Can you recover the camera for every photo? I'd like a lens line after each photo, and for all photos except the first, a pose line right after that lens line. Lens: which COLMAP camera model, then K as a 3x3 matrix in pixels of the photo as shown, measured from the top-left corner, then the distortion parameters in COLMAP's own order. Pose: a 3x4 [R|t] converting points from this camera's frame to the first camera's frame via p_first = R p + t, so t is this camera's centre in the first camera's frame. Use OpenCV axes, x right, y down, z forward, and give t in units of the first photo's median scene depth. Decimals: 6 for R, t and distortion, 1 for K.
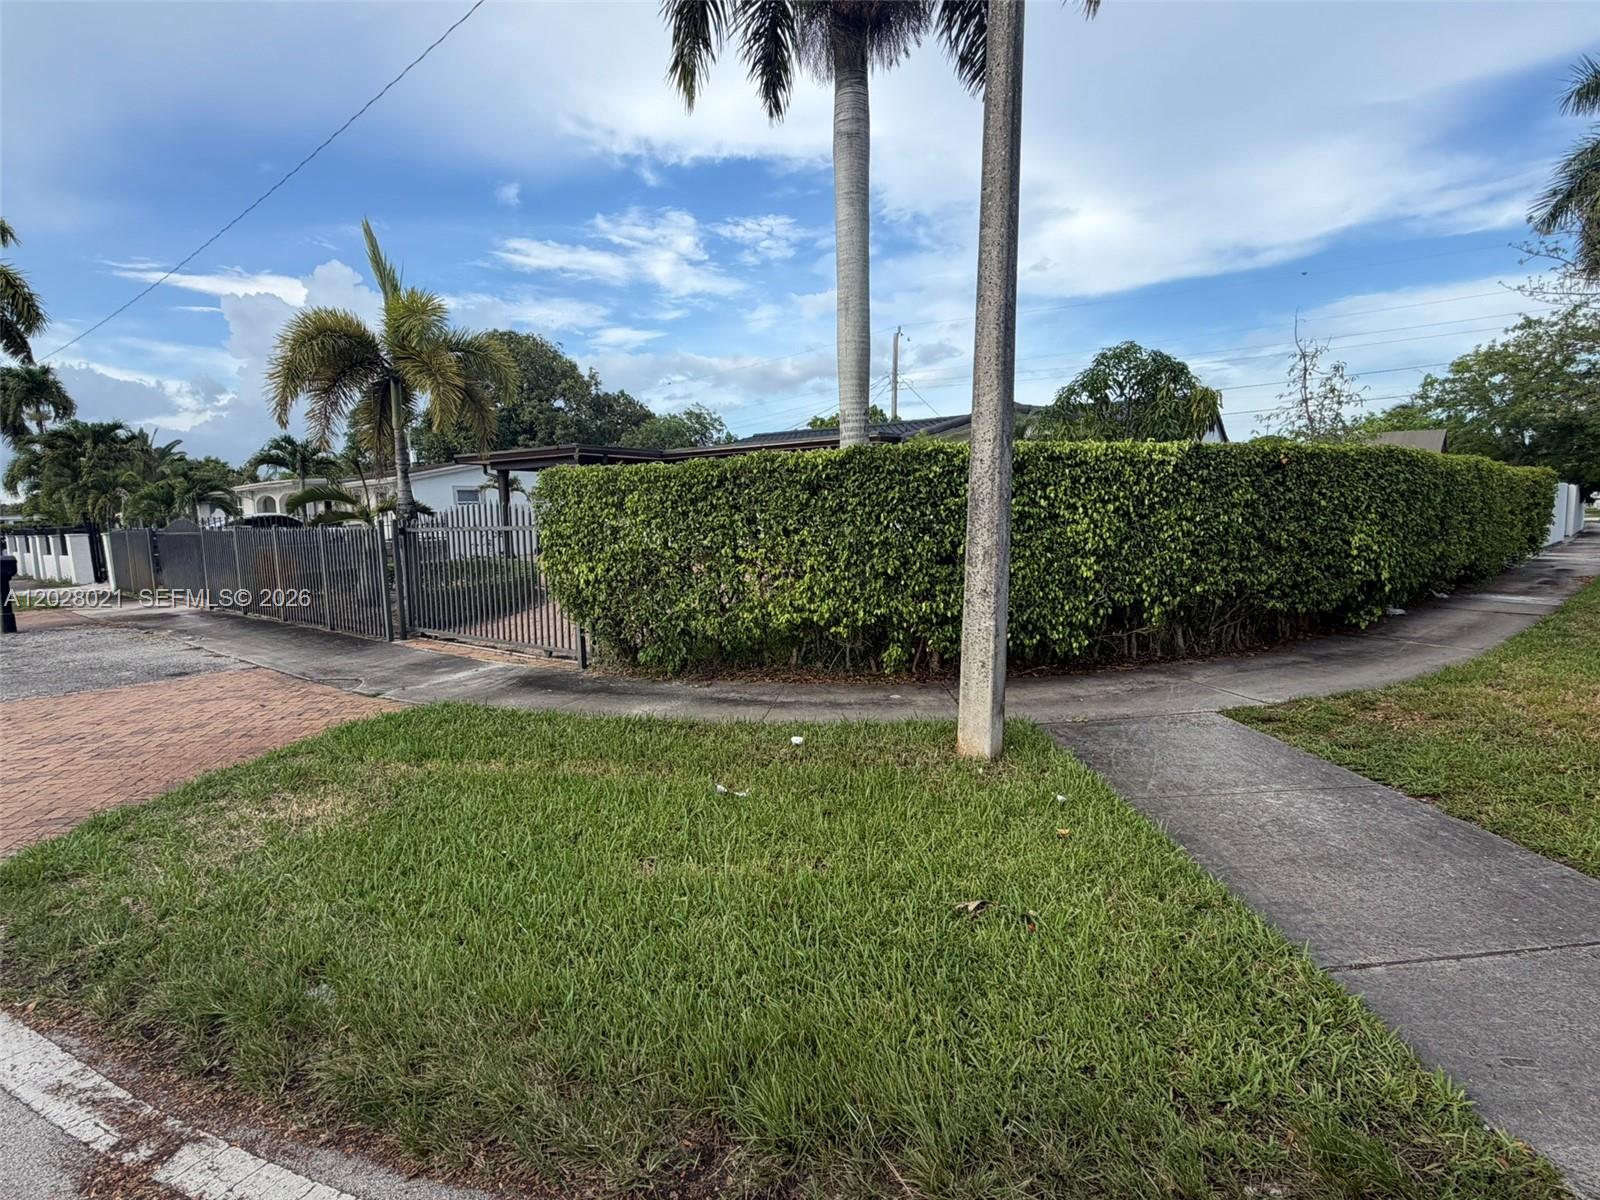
lens RADIAL K [[822.8, 0, 800.0], [0, 822.8, 600.0], [0, 0, 1]] dist [-0.002920, -0.000639]
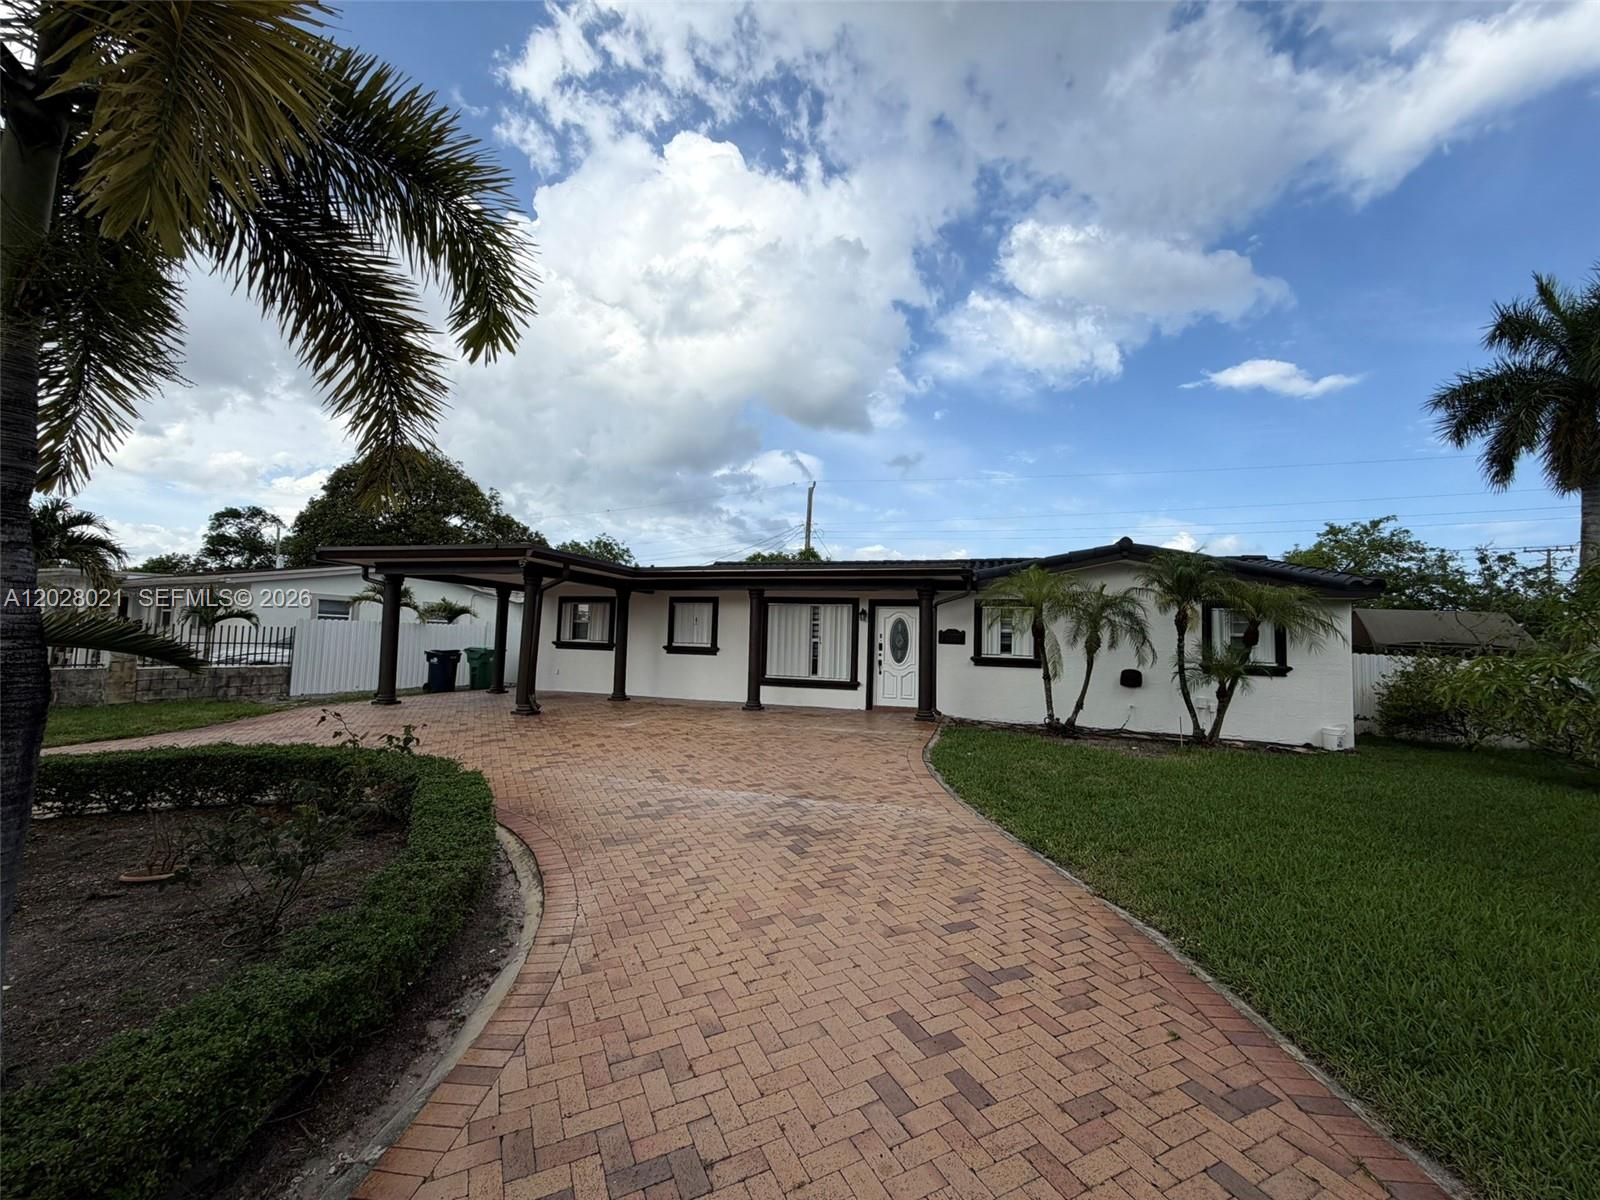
lens RADIAL K [[642.8, 0, 800.0], [0, 642.8, 600.0], [0, 0, 1]] dist [-0.001308, -0.000112]
pose [[0.966387, 0.073955, 0.246224, -0.157656], [-0.030430, 0.983904, -0.176089, -0.051300], [-0.255284, 0.162677, 0.953083, 0.388634]]
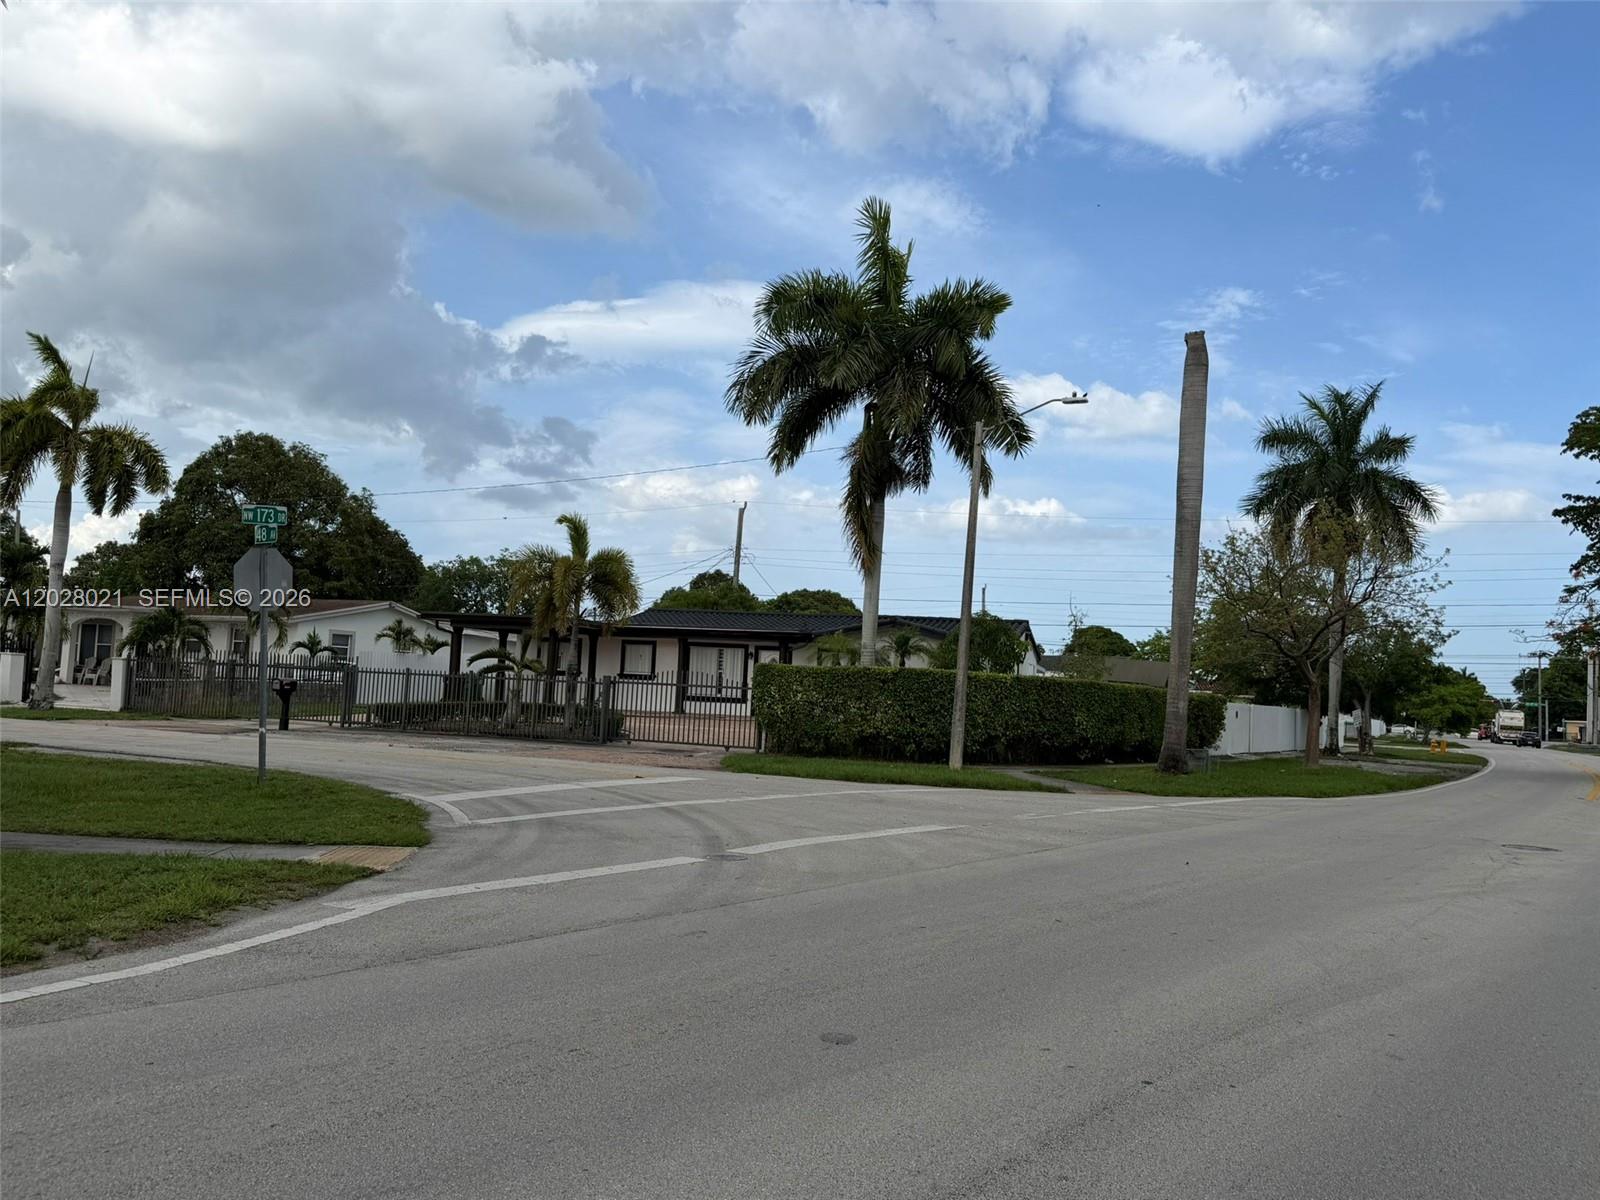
lens RADIAL K [[1301.7, 0, 800.0], [0, 1301.7, 600.0], [0, 0, 1]] dist [0.124790, 0.000509]
pose [[0.957373, 0.091559, 0.273959, -0.400446], [-0.043814, 0.983491, -0.175575, 0.099193], [-0.285511, 0.156088, 0.945579, -0.827591]]
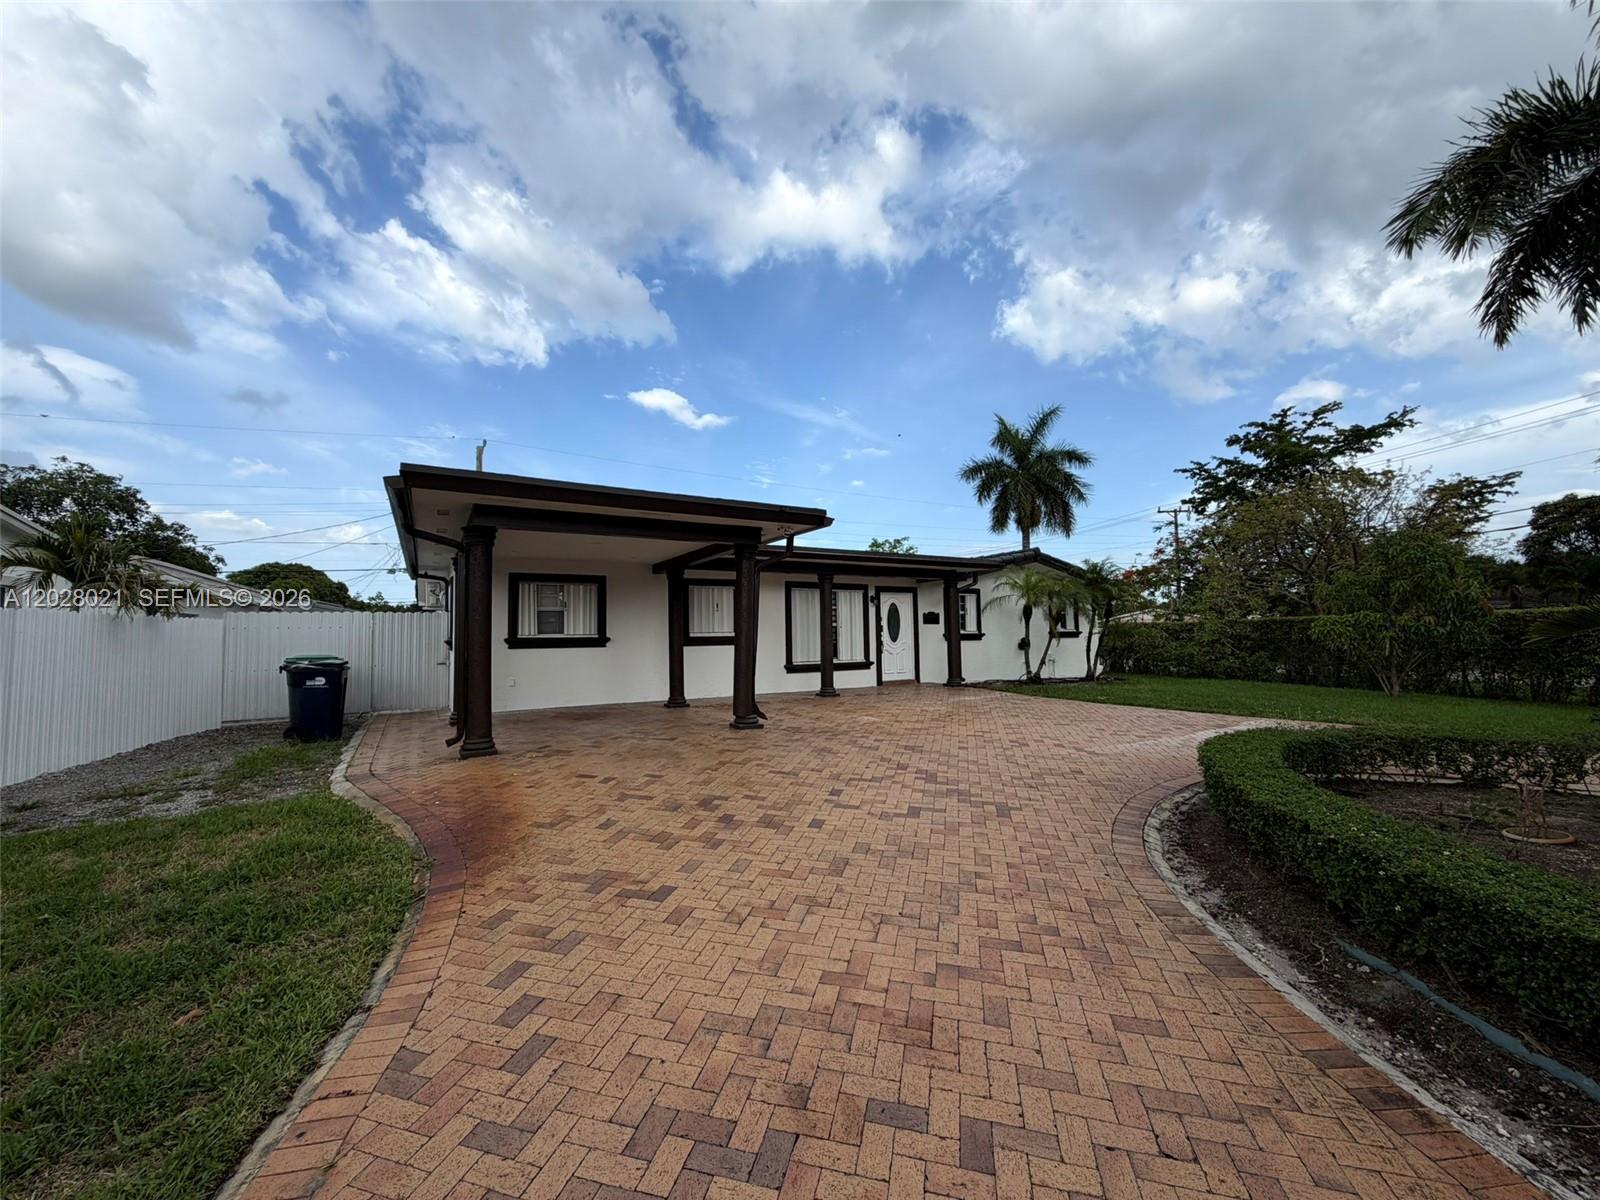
lens RADIAL K [[644.0, 0, 799.0], [0, 644.0, 640.6], [0, 0, 1]] dist [-0.000331, -0.000021]
pose [[0.440942, 0.016802, 0.897378, -0.553178], [0.098223, 0.992916, -0.066854, -0.067197], [-0.892145, 0.117622, 0.436168, 0.718892]]
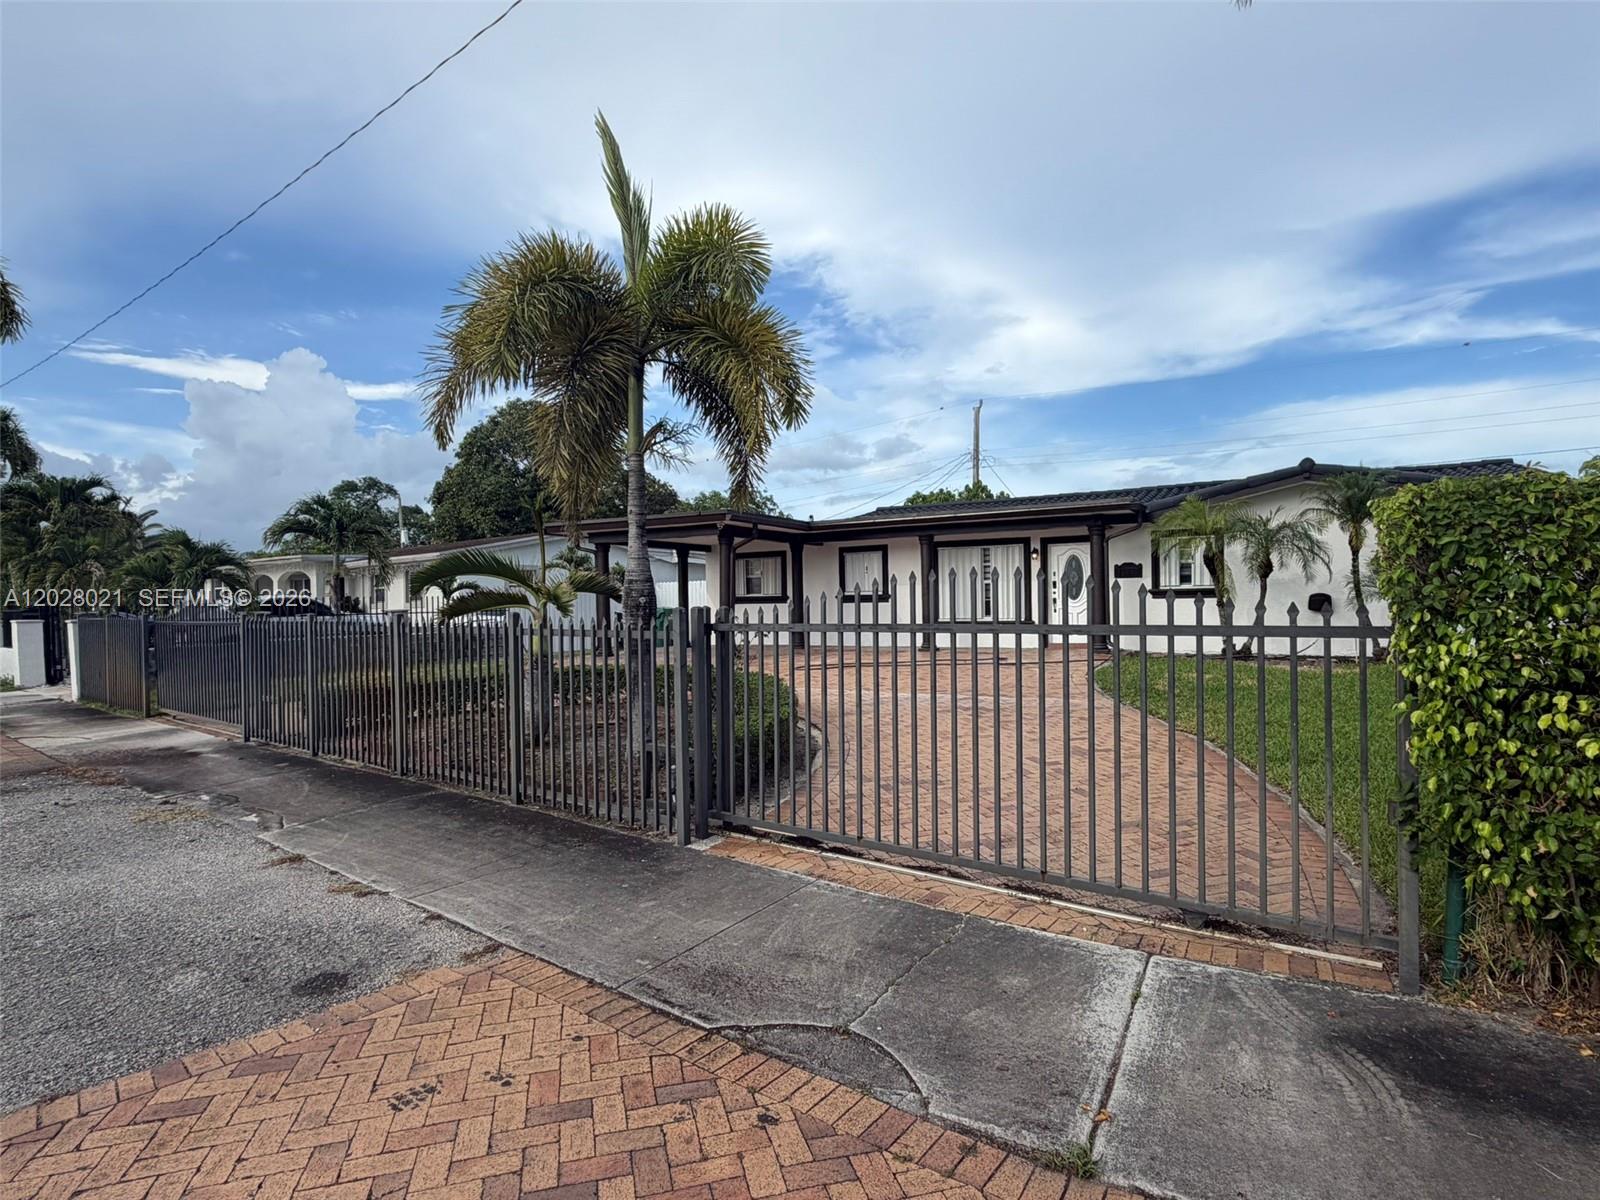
lens RADIAL K [[822.8, 0, 800.0], [0, 822.8, 600.0], [0, 0, 1]] dist [-0.002920, -0.000639]
pose [[0.998909, 0.009592, 0.045706, -0.202534], [-0.004658, 0.994263, -0.106865, -0.020969], [-0.046469, 0.106536, 0.993222, 0.211705]]
